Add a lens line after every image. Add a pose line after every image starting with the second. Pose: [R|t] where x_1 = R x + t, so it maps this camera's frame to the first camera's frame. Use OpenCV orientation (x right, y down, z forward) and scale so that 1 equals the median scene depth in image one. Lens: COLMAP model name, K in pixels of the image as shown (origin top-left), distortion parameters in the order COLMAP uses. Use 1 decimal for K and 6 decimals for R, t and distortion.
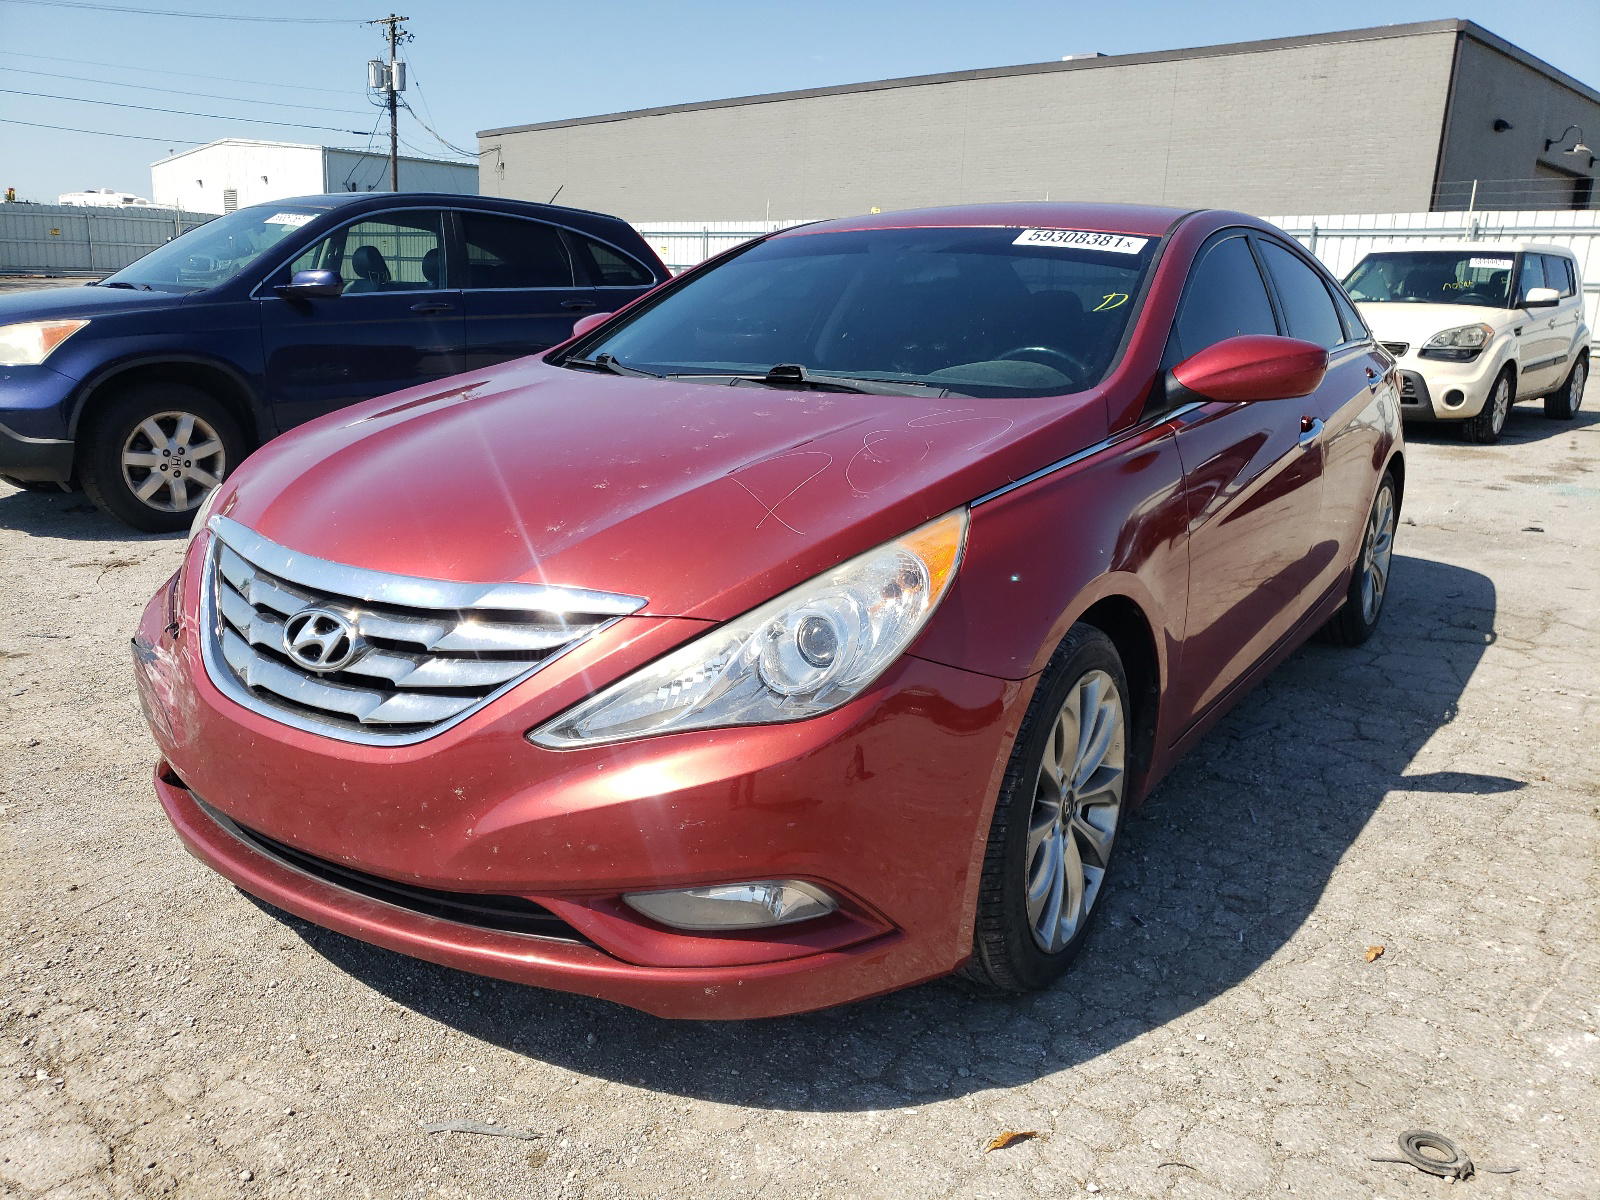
lens RADIAL K [[1218.4, 0, 791.4], [0, 1218.4, 601.8], [0, 0, 1]] dist [0.012693, 0.014994]
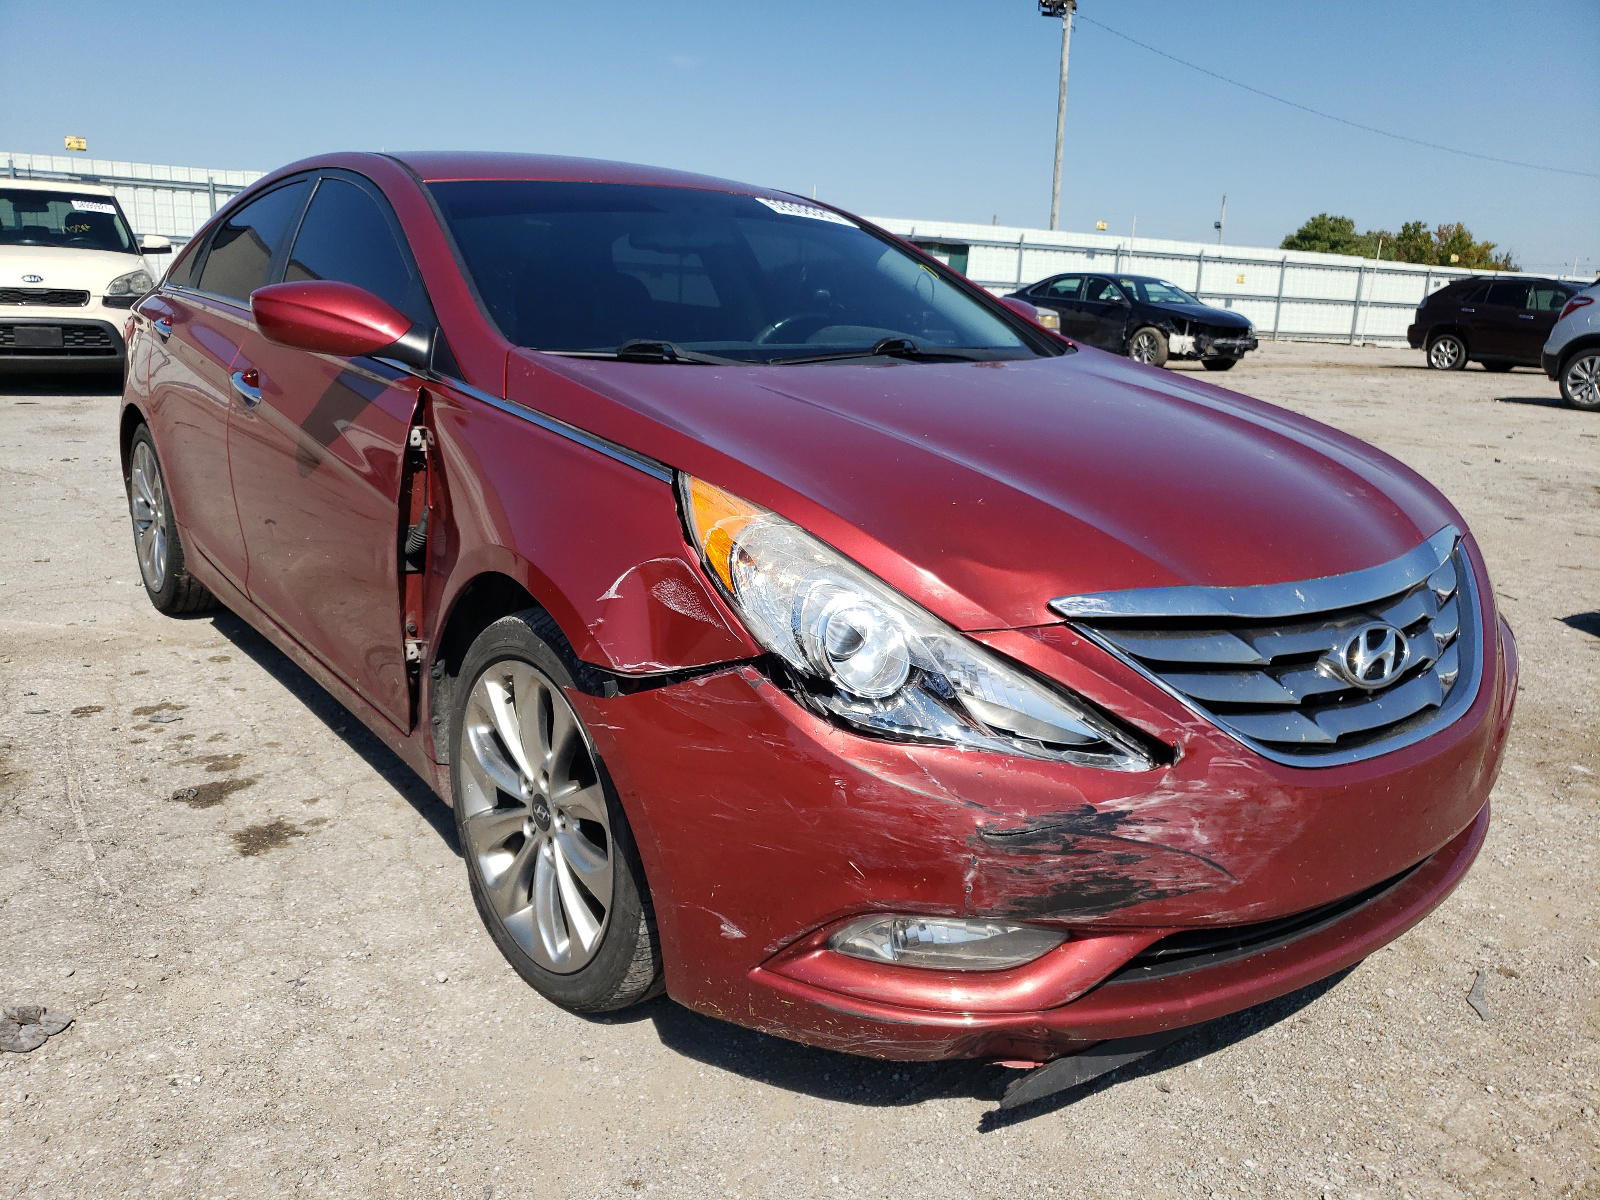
lens RADIAL K [[1217.1, 0, 800.0], [0, 1217.1, 600.0], [0, 0, 1]] dist [0.019613, -0.007129]
pose [[0.330120, -0.248774, 0.910567, -0.829534], [0.206780, 0.960275, 0.187388, -0.165696], [-0.921012, 0.126426, 0.368447, 0.639780]]
